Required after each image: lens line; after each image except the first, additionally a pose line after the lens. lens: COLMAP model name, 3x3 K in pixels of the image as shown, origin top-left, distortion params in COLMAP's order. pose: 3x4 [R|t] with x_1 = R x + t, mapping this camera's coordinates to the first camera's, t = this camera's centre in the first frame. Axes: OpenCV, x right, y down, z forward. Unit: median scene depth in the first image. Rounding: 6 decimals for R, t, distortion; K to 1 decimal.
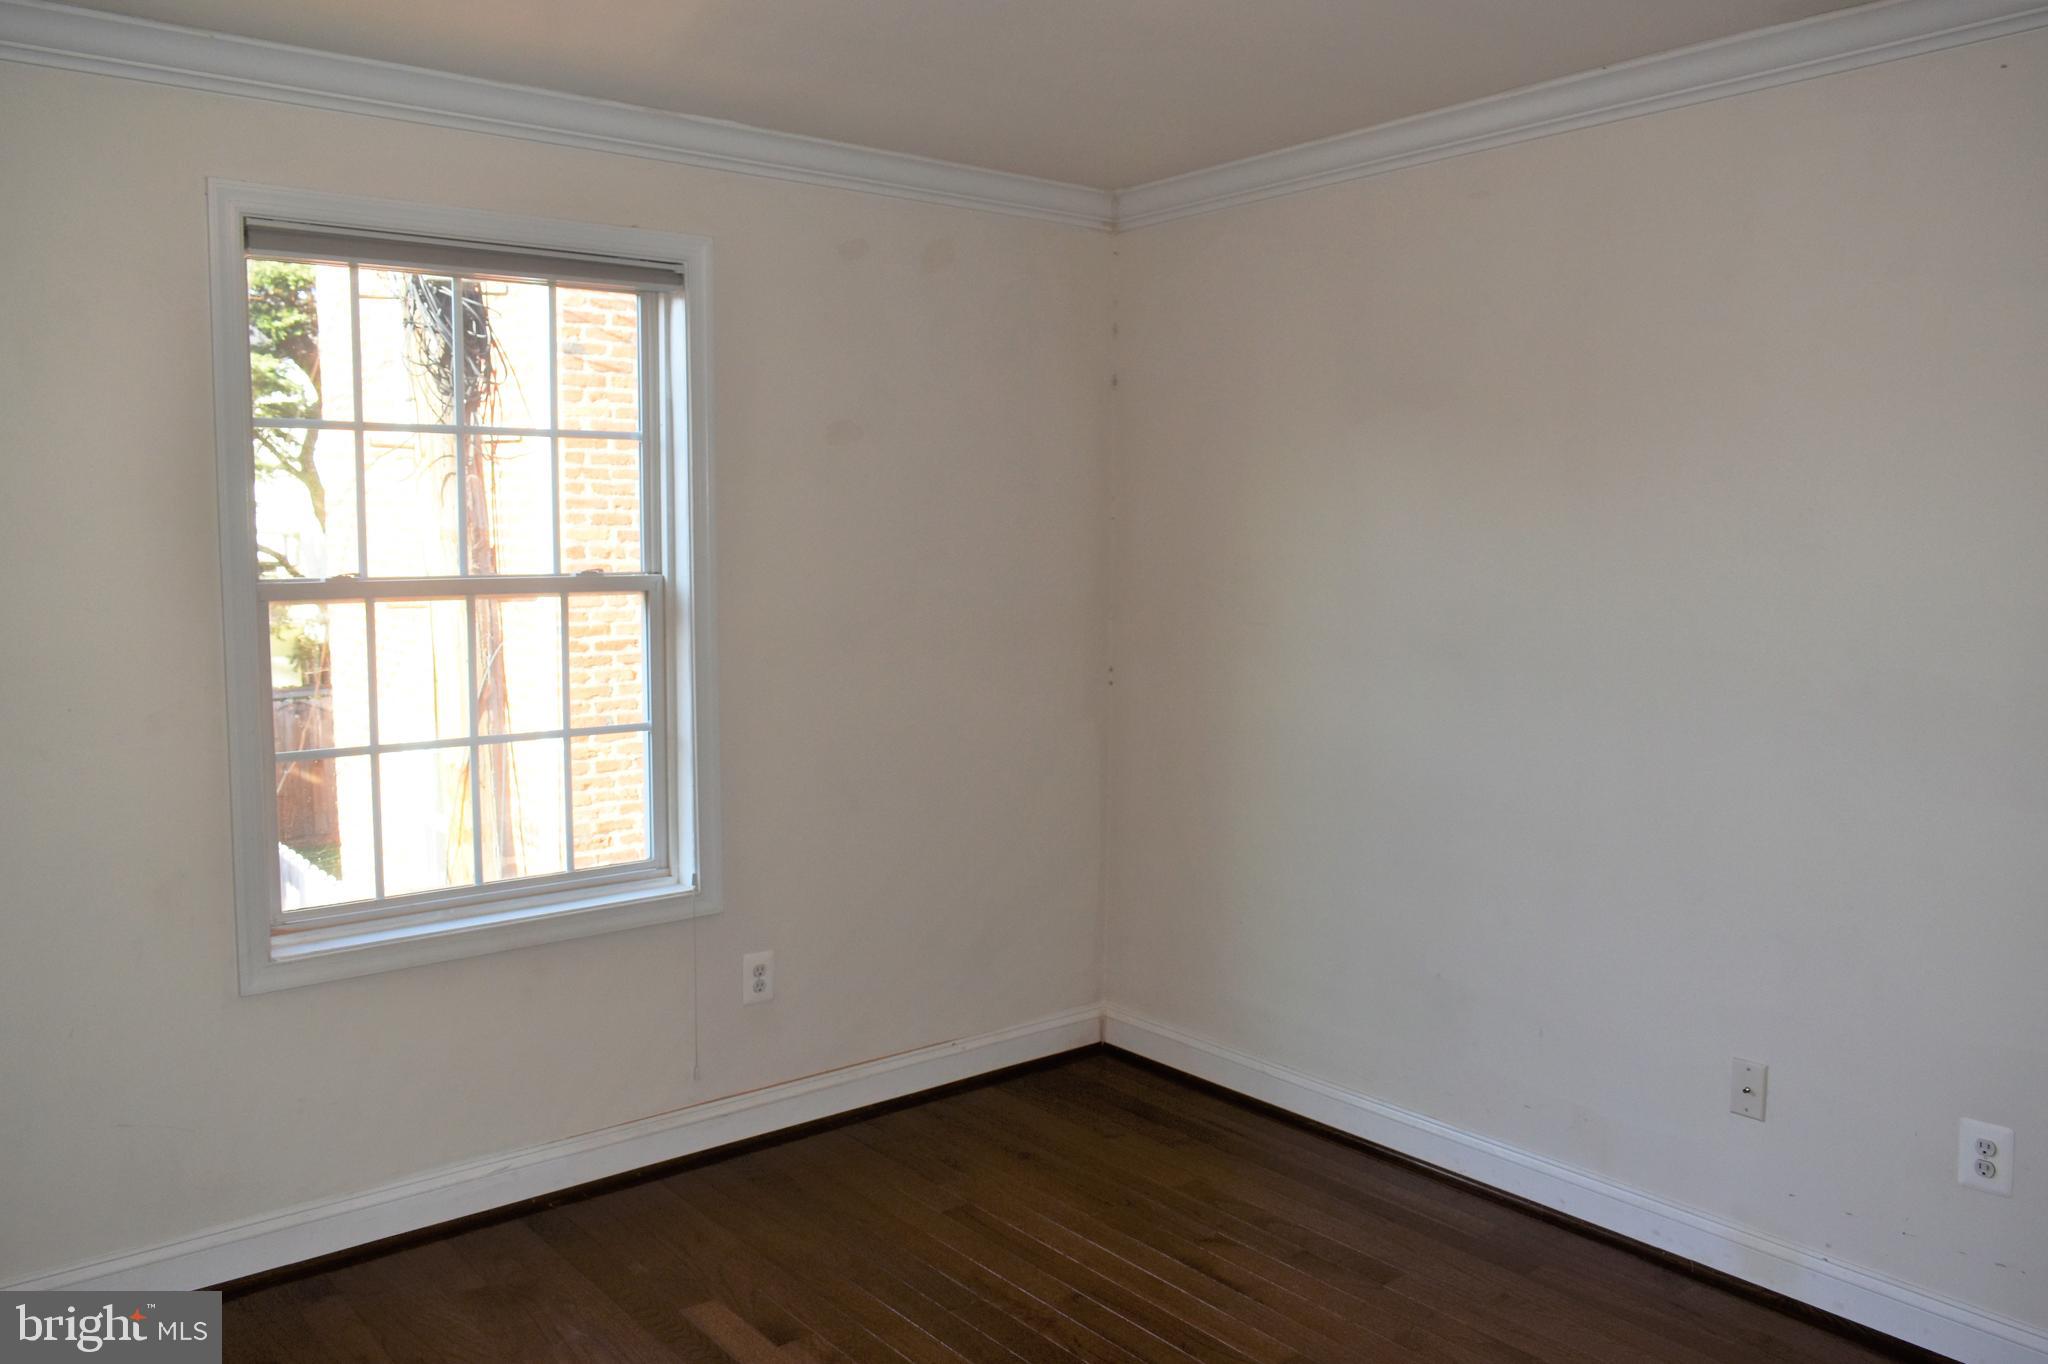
lens RADIAL K [[1608.9, 0, 1024.6], [0, 1608.9, 681.0], [0, 0, 1]] dist [-0.037871, -0.005486]
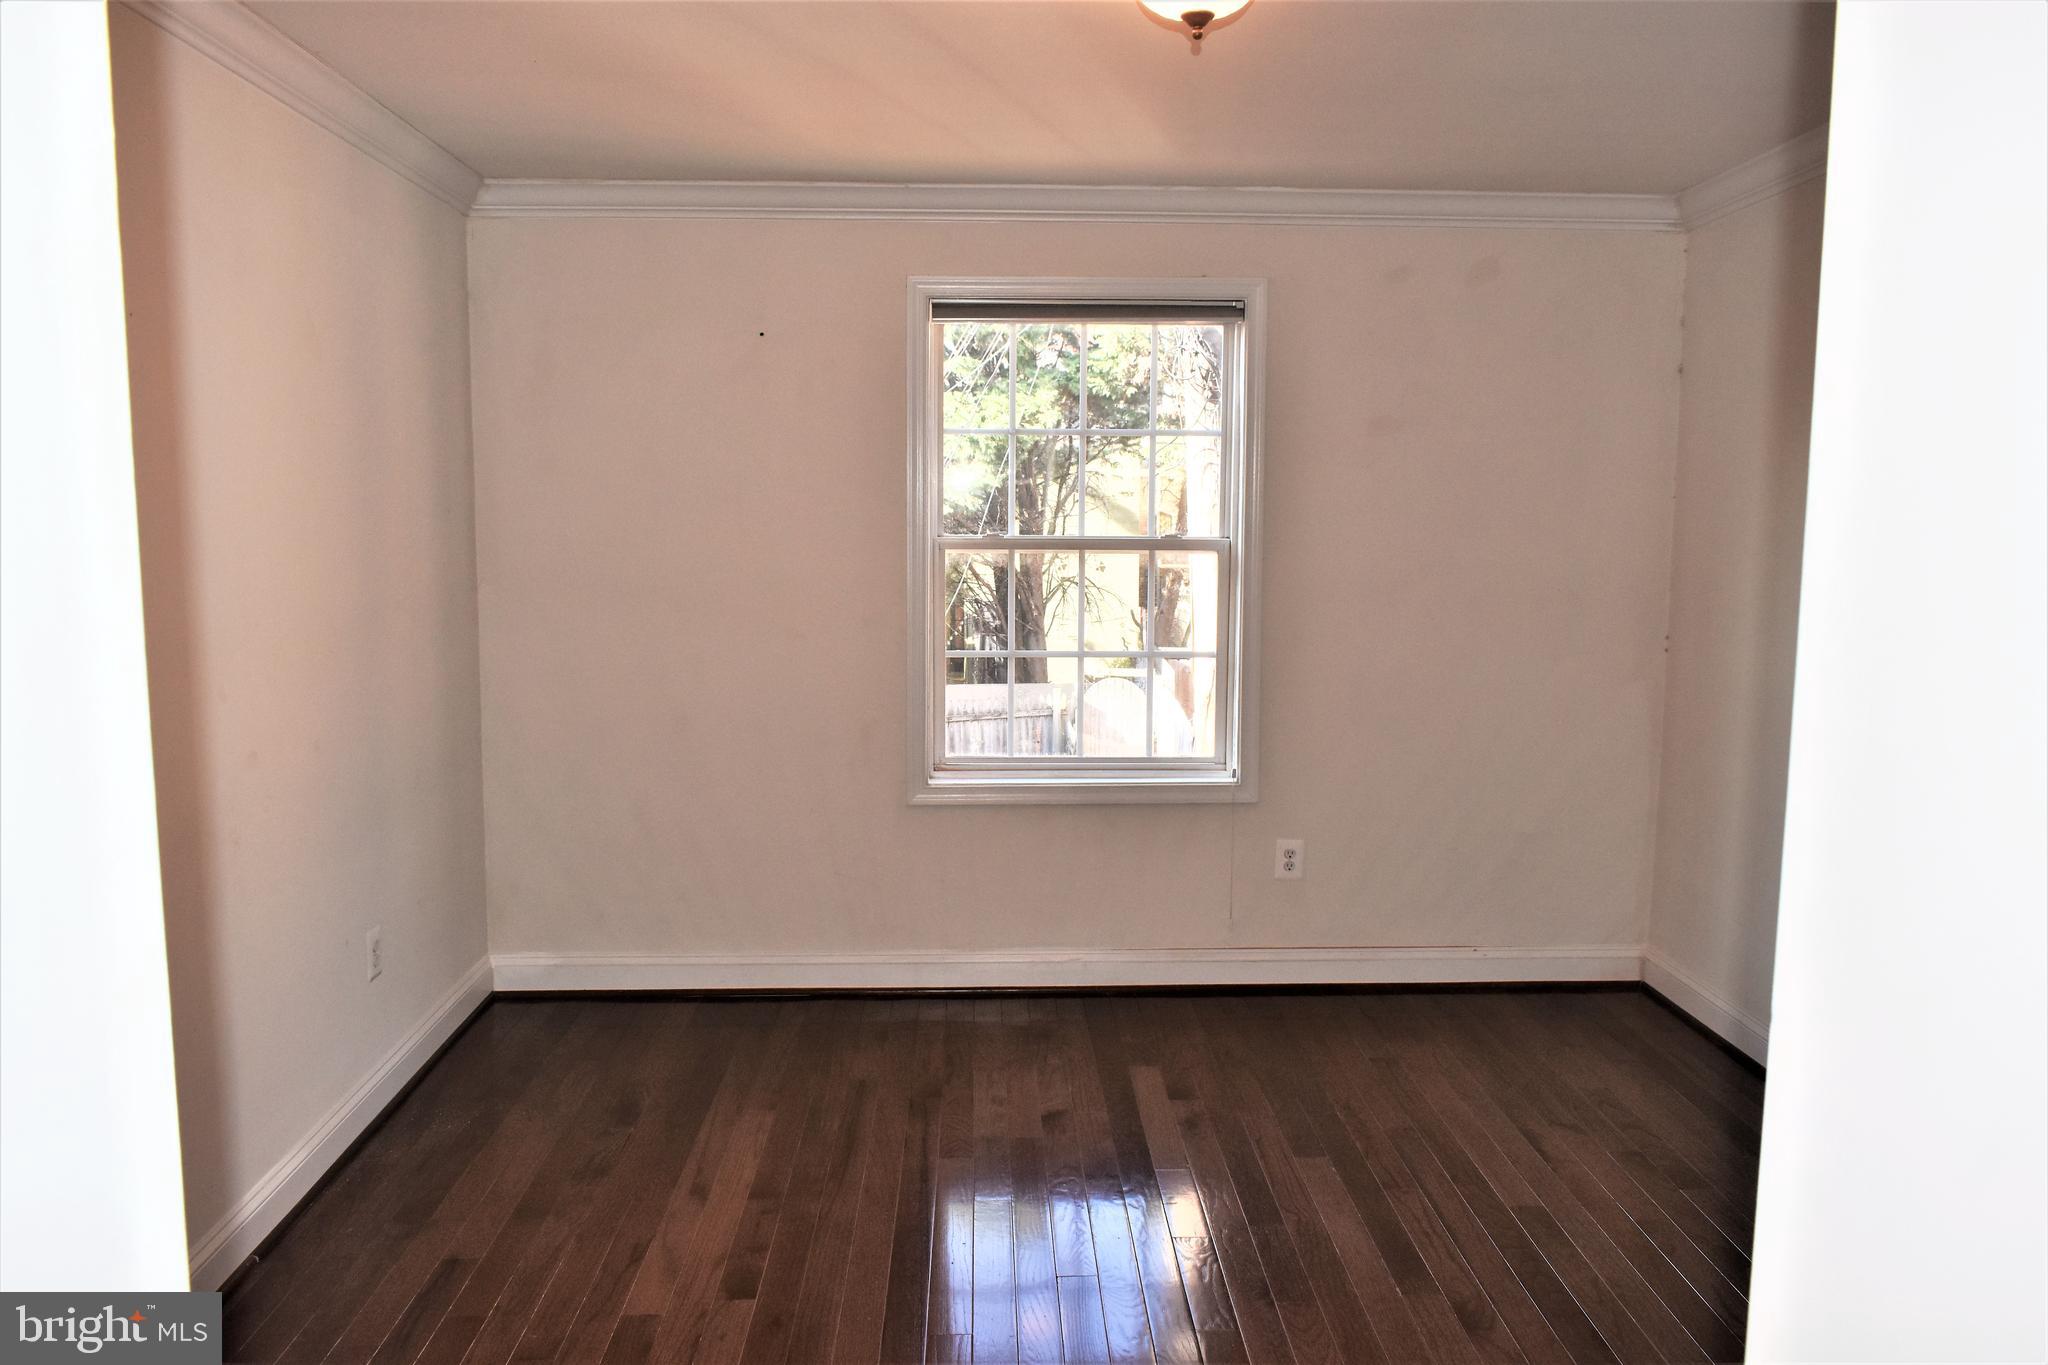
lens RADIAL K [[1608.9, 0, 1024.7], [0, 1608.9, 681.6], [0, 0, 1]] dist [-0.037871, -0.005486]
pose [[0.785062, 0.069909, -0.615459, 0.455701], [-0.062750, 0.997475, 0.033259, 0.016543], [0.616230, 0.012510, 0.787467, -0.132391]]
